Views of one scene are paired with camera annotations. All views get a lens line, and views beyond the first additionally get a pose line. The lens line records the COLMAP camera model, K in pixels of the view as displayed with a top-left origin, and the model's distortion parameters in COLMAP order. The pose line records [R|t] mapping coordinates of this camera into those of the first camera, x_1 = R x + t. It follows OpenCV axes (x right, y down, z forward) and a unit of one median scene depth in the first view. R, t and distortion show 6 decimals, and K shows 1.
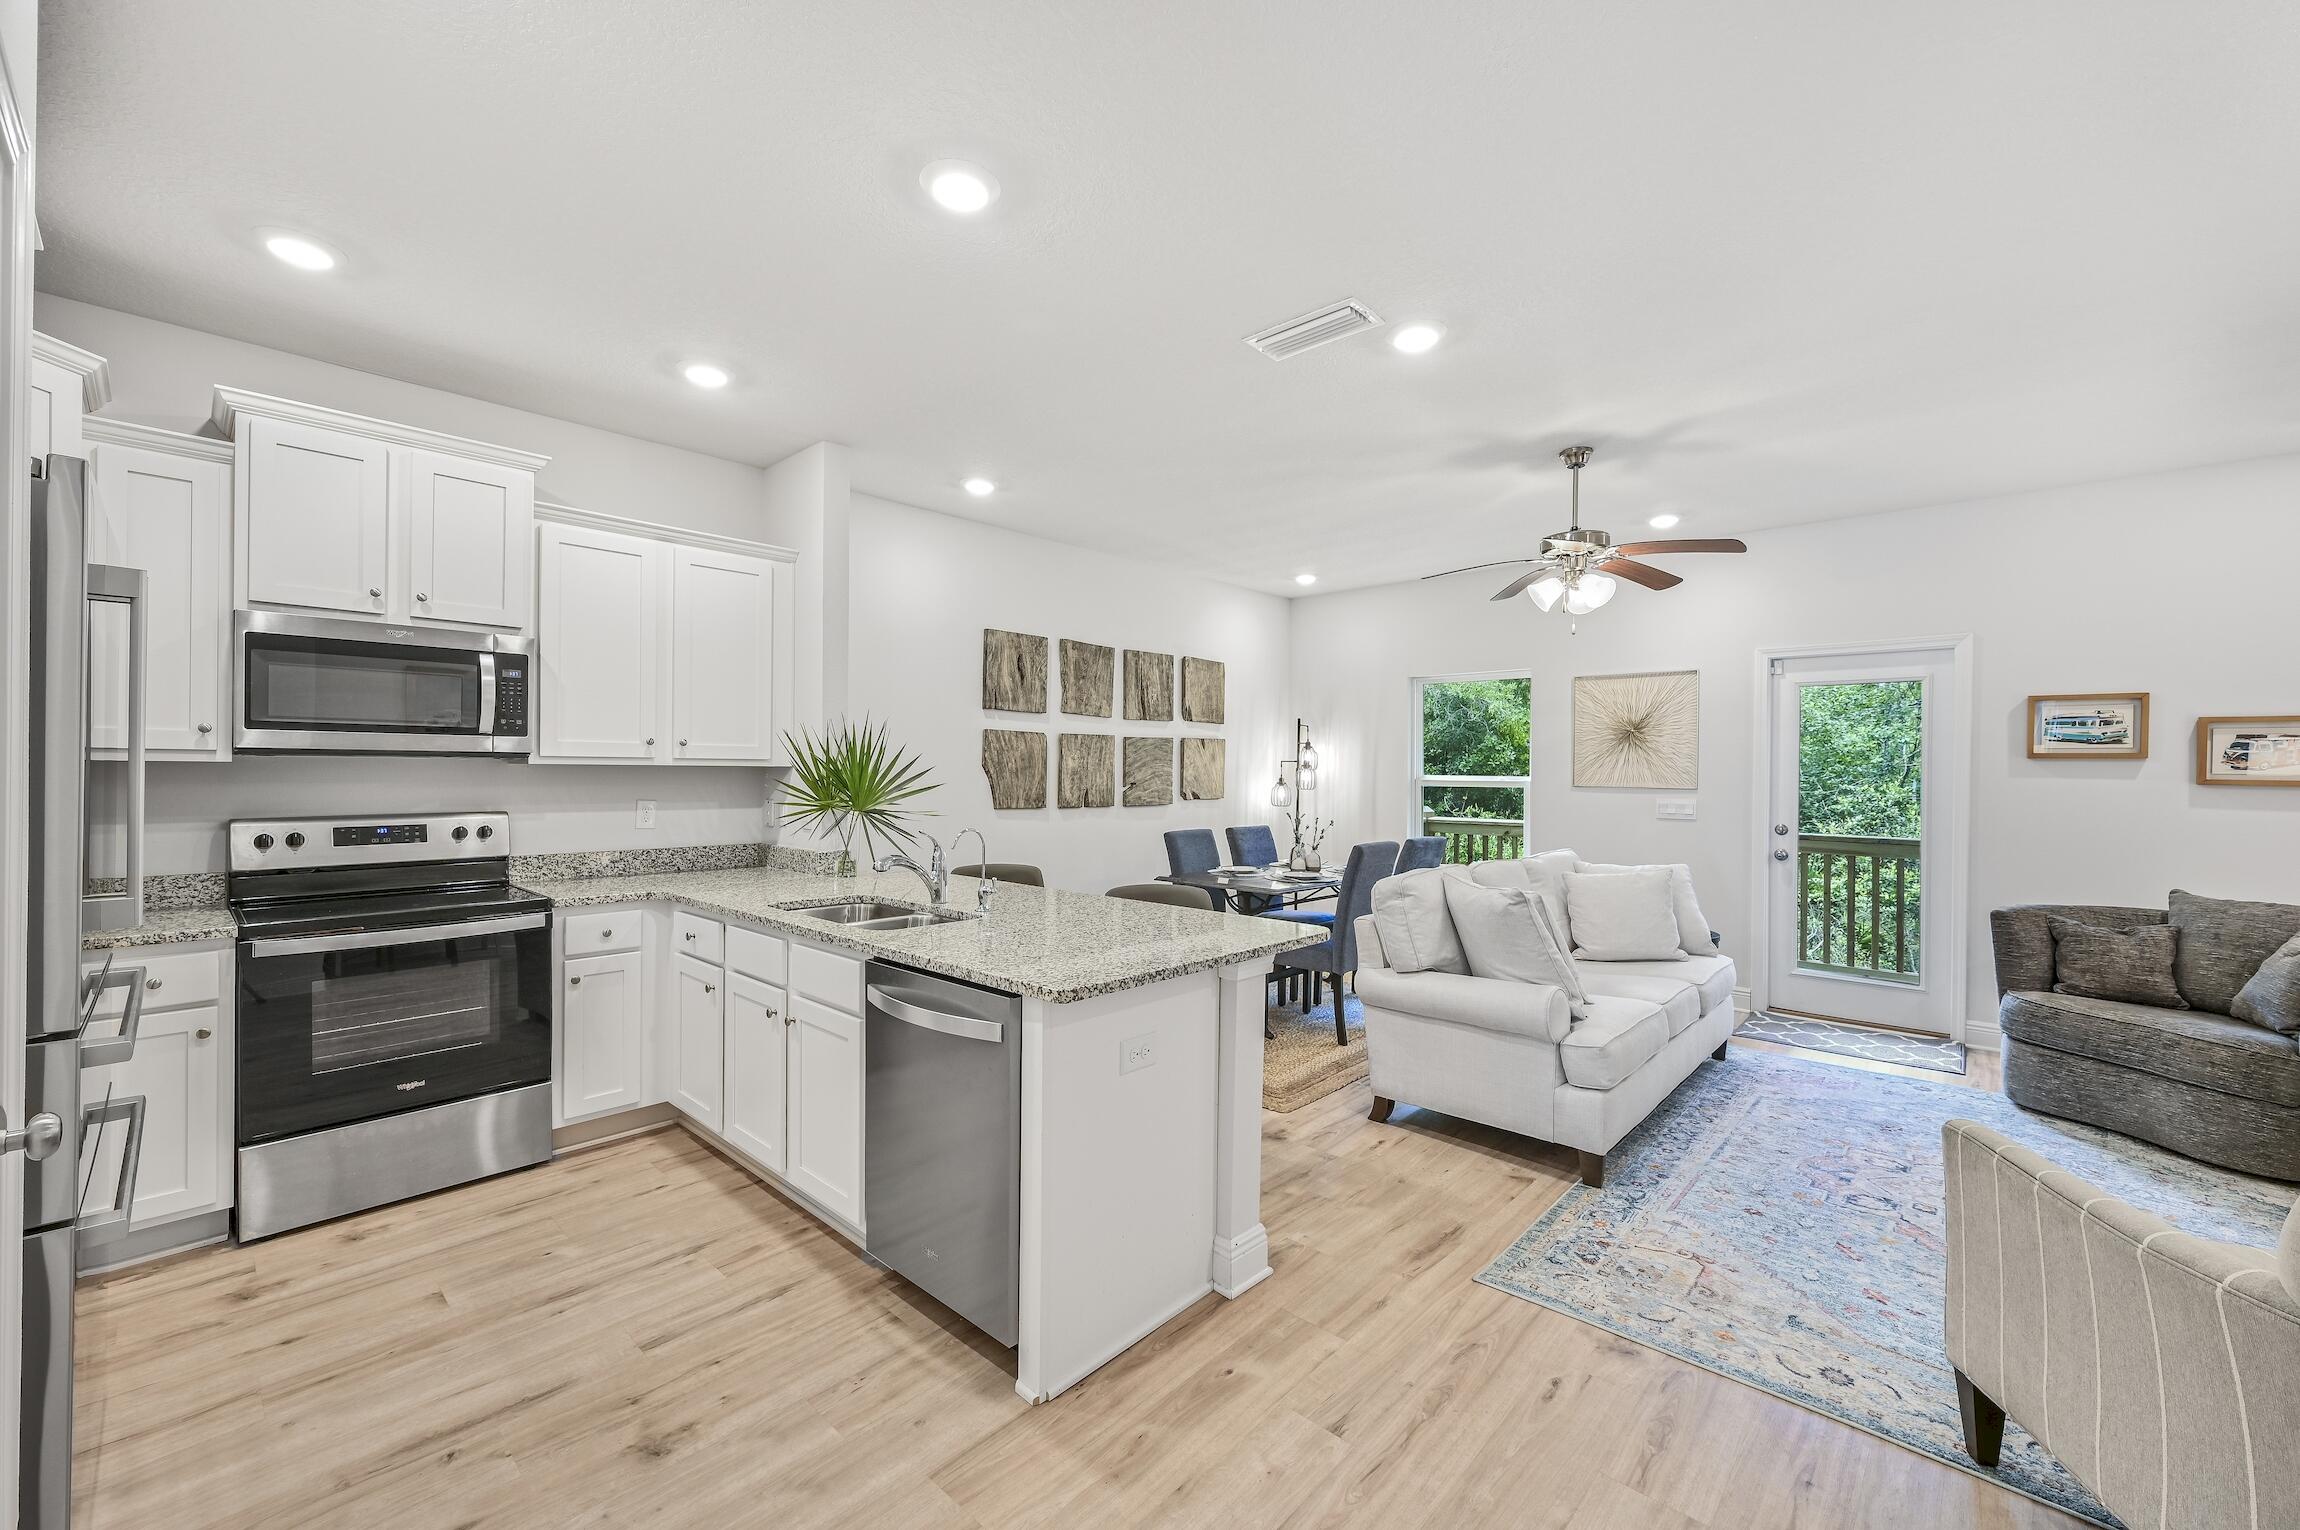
lens RADIAL K [[916.0, 0, 1154.2], [0, 916.0, 772.0], [0, 0, 1]] dist [-0.001337, 0.001475]
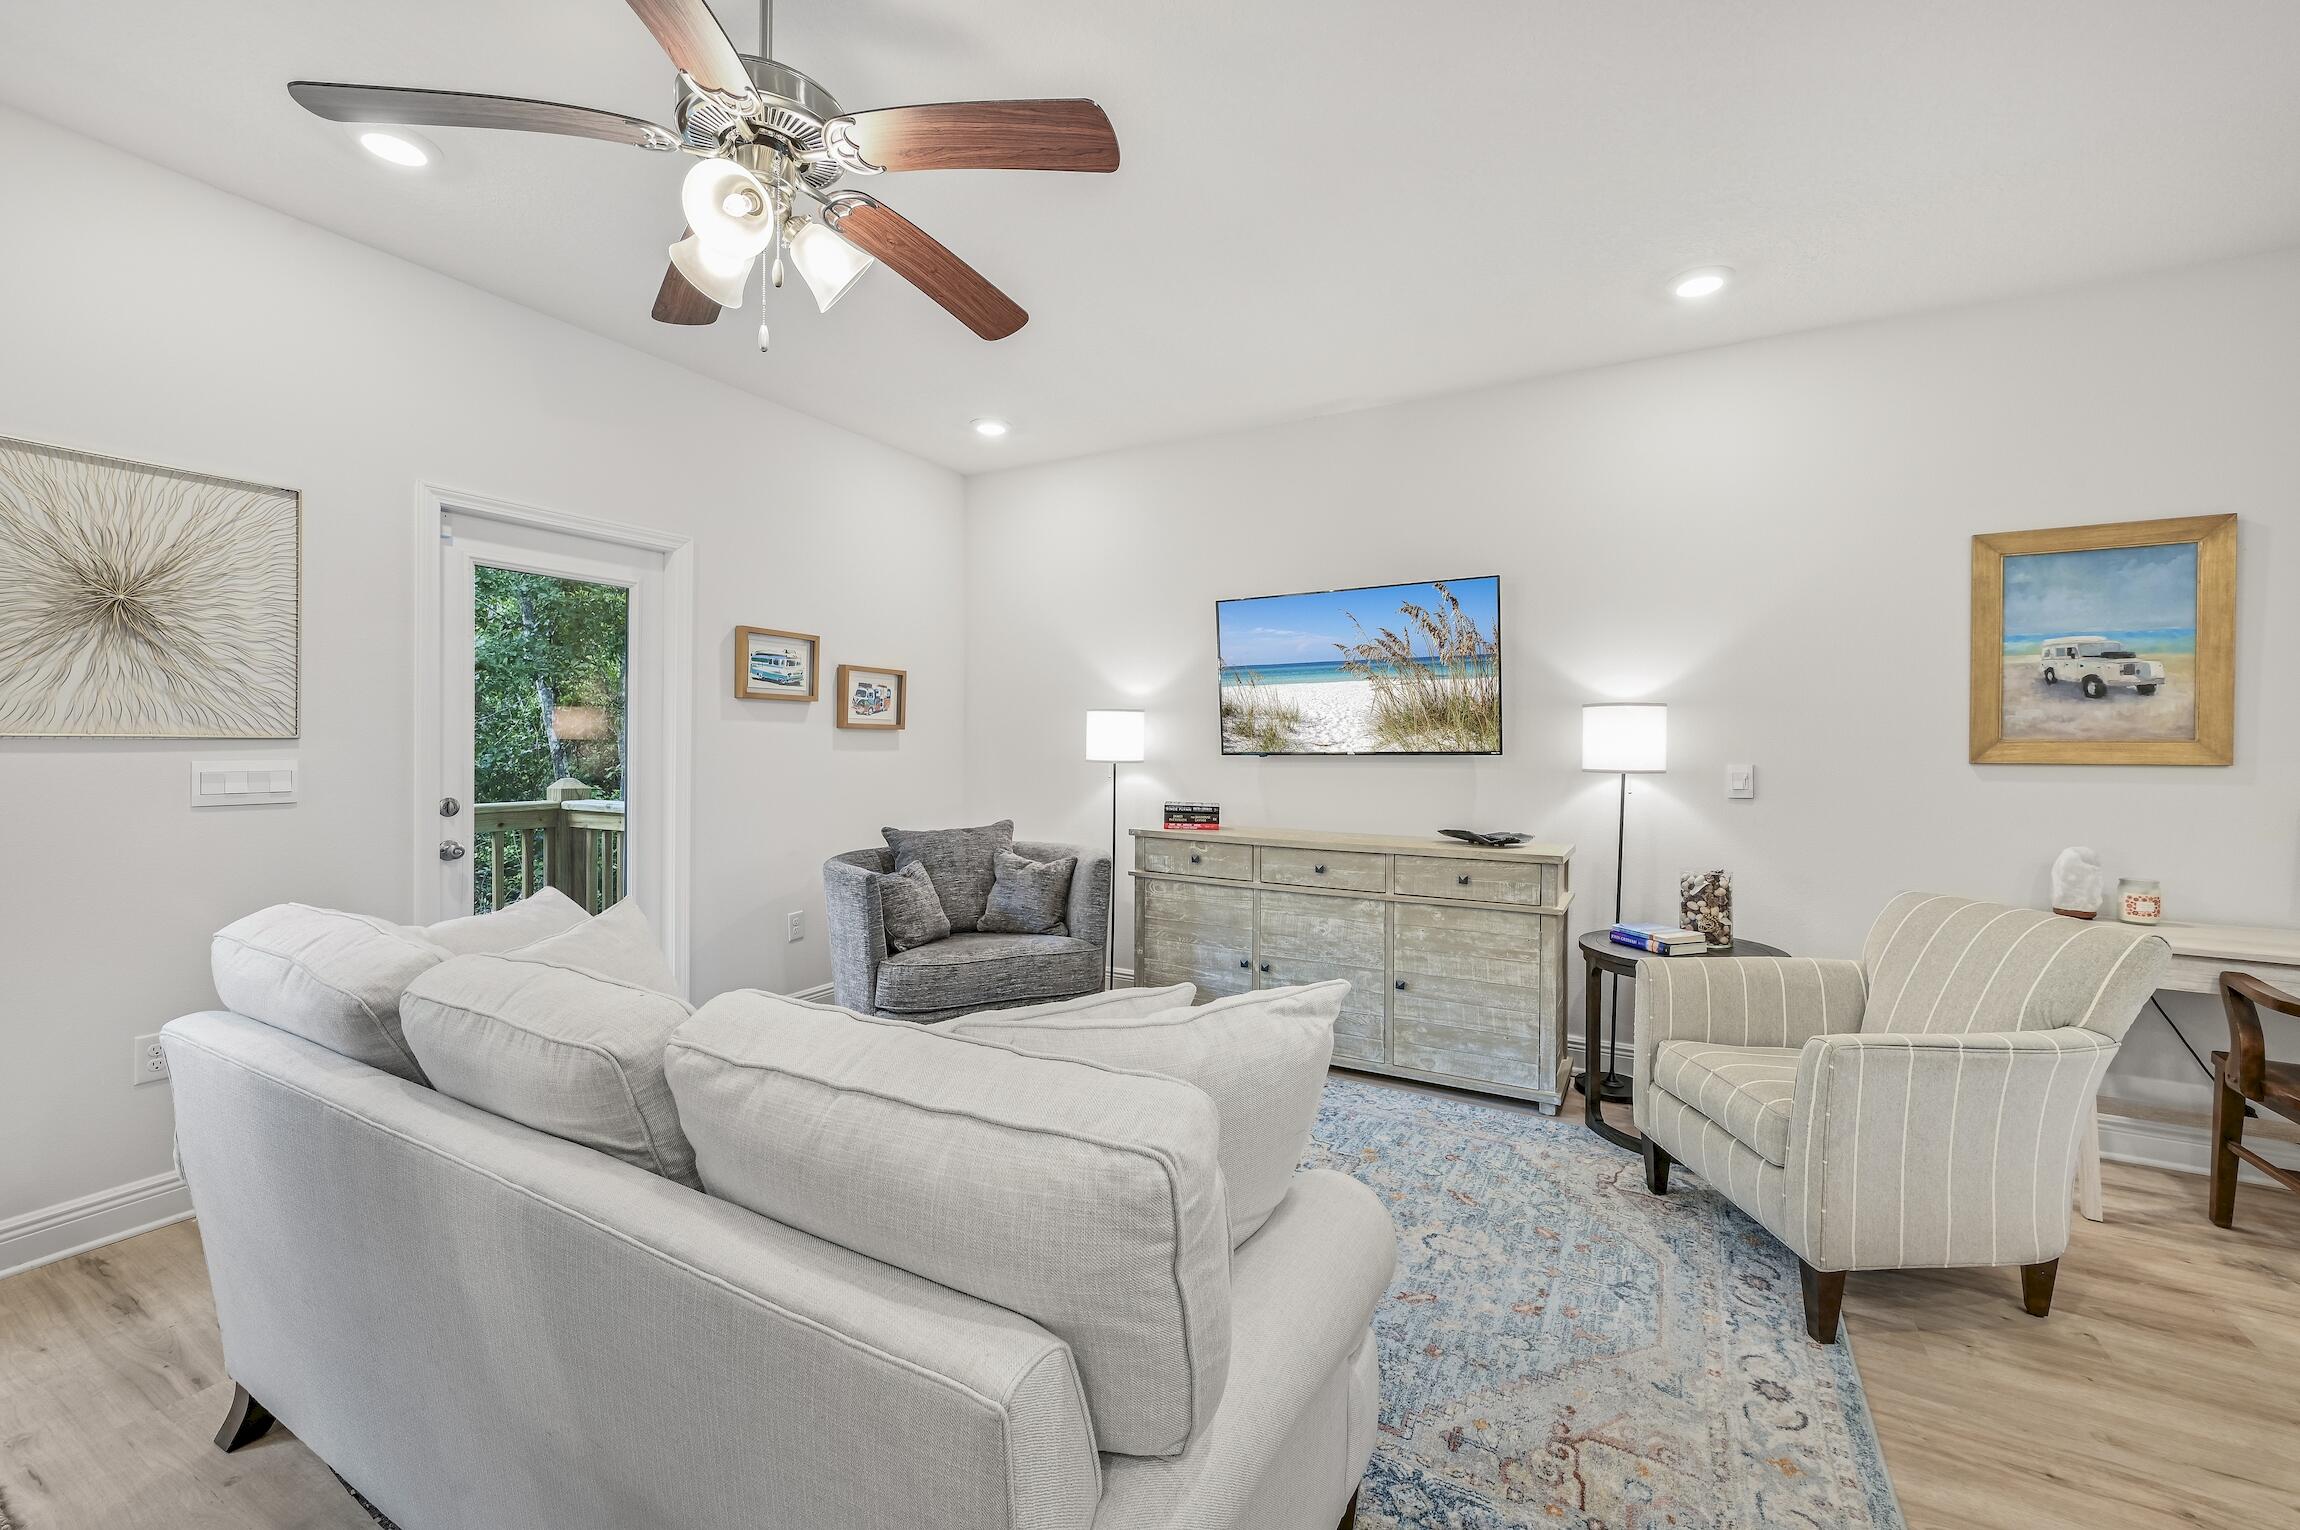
lens RADIAL K [[916.0, 0, 1161.2], [0, 916.0, 747.6], [0, 0, 1]] dist [-0.001337, 0.001475]
pose [[-0.238878, -0.019359, 0.970857, 0.020257], [-0.009360, 0.999801, 0.017633, 0.013691], [-0.971004, -0.004875, -0.239012, 0.860156]]
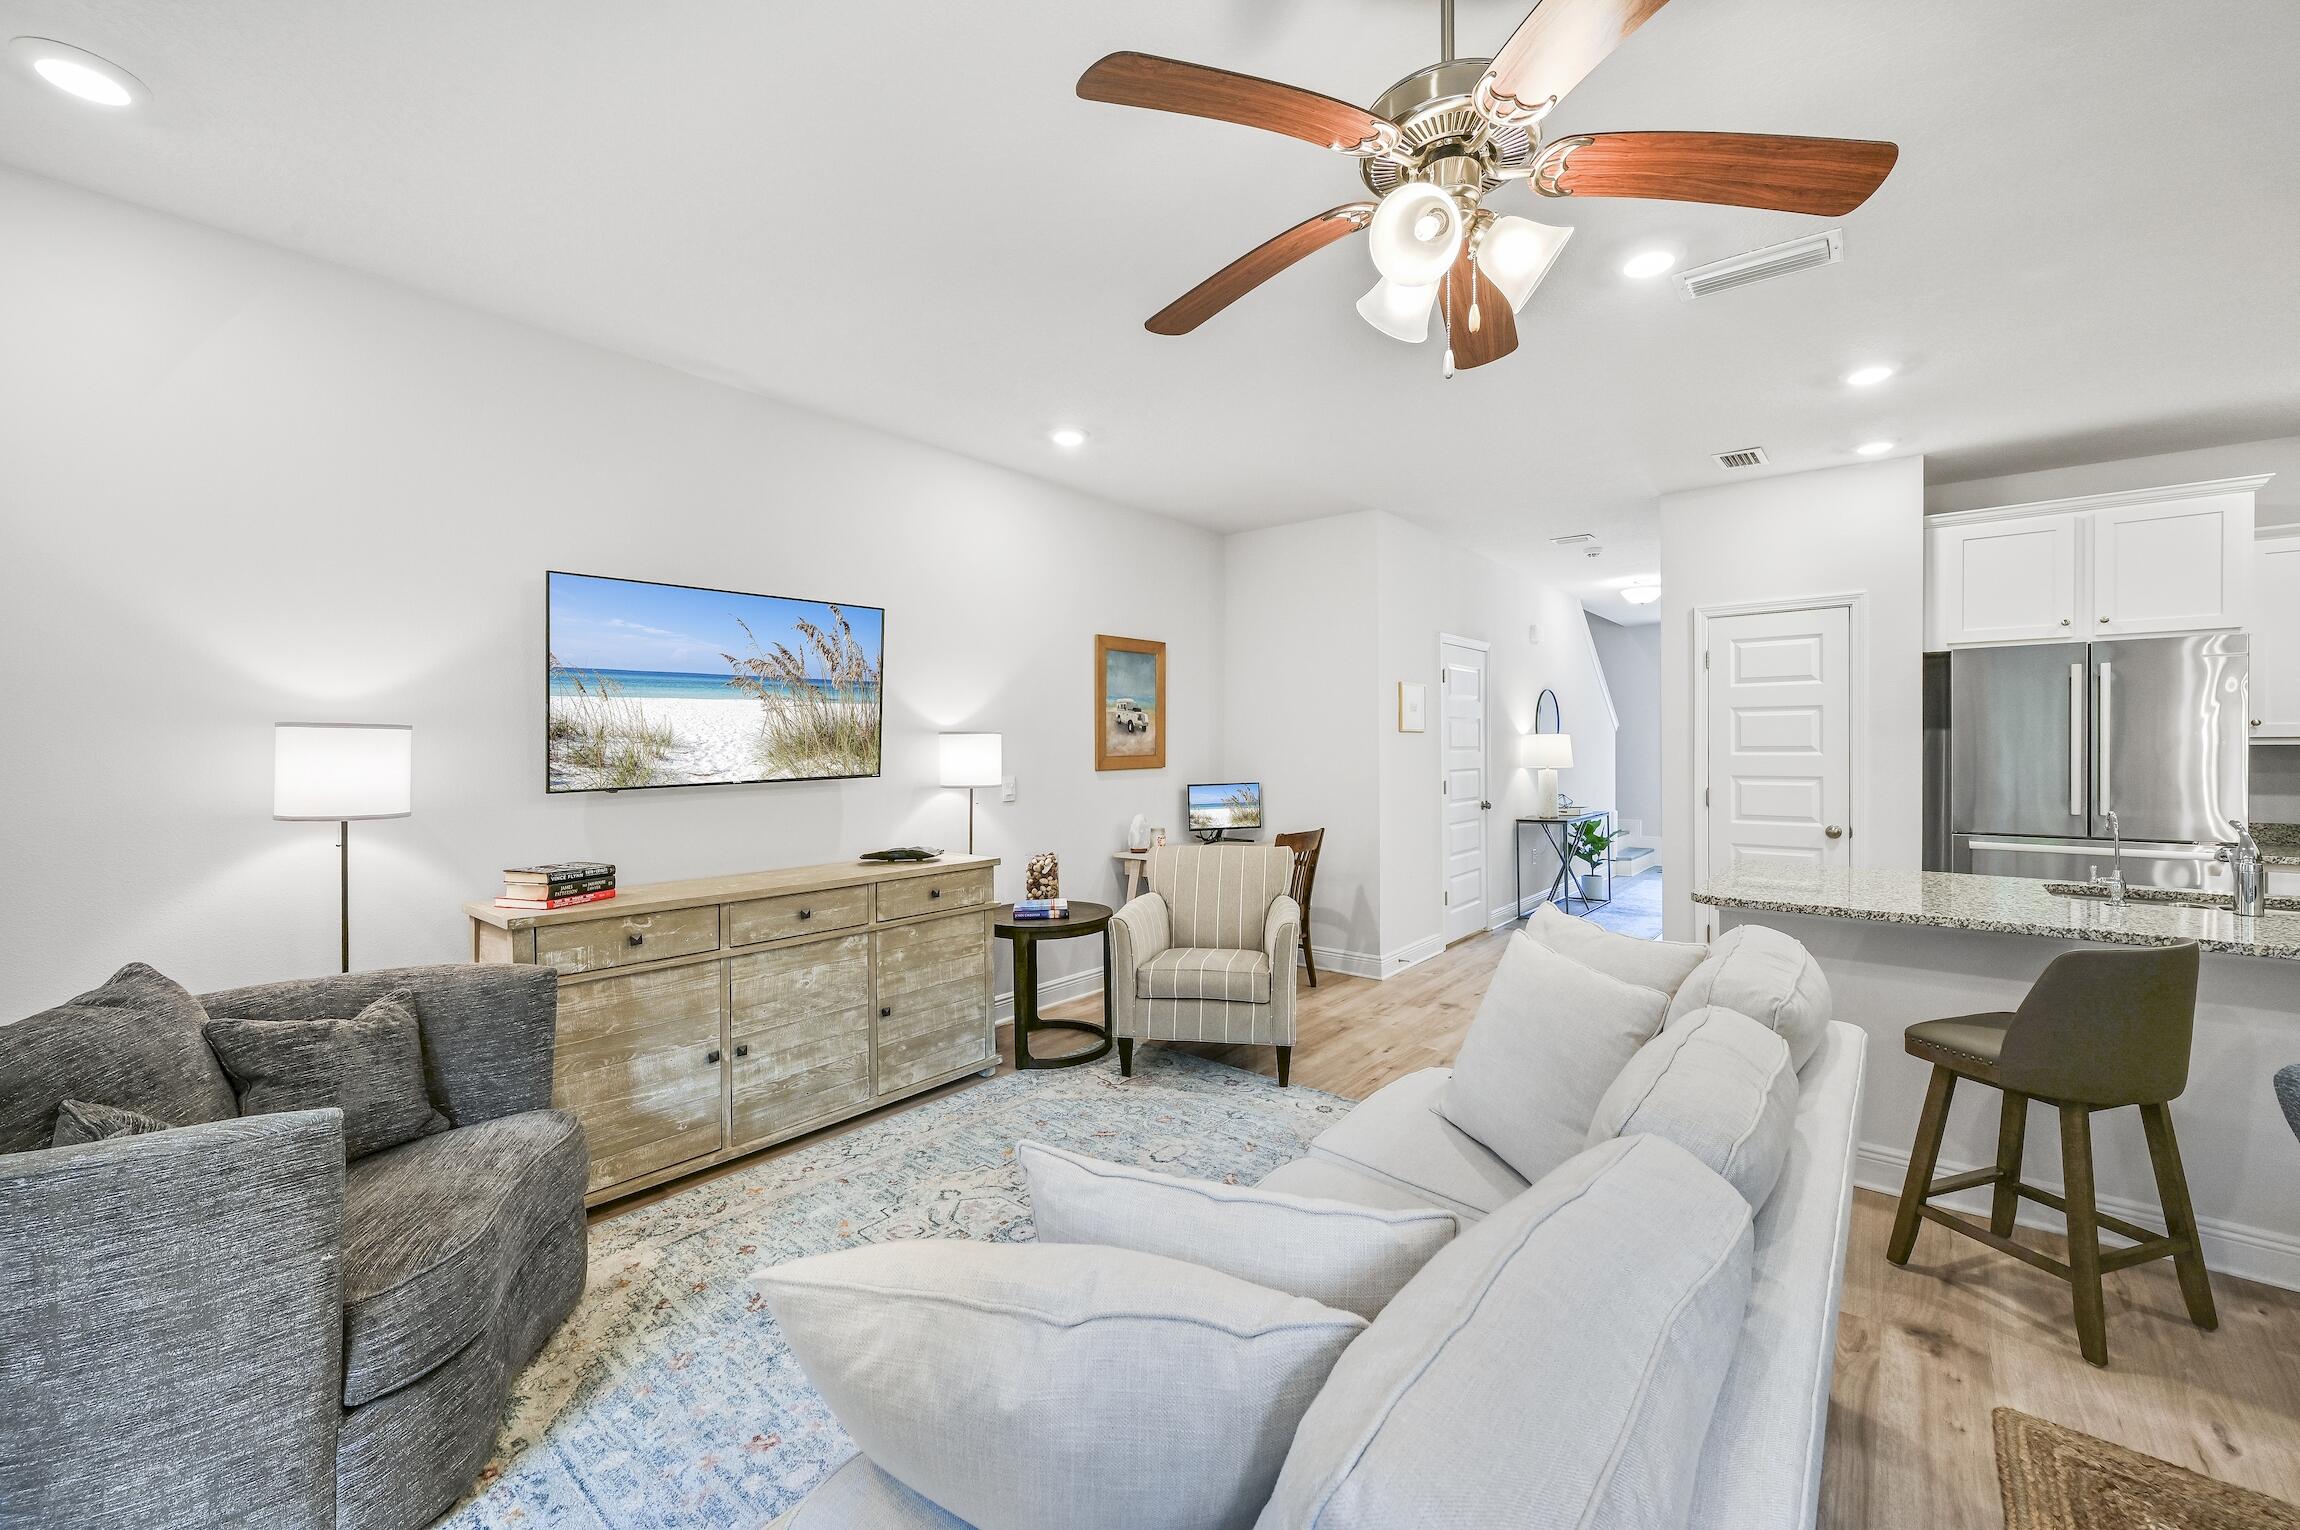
lens RADIAL K [[916.0, 0, 1147.3], [0, 916.0, 756.2], [0, 0, 1]] dist [-0.001337, 0.001475]
pose [[-0.998663, -0.004016, -0.051538, 0.556337], [-0.004584, 0.999930, 0.010894, 0.000823], [0.051491, 0.011116, -0.998612, 1.268659]]
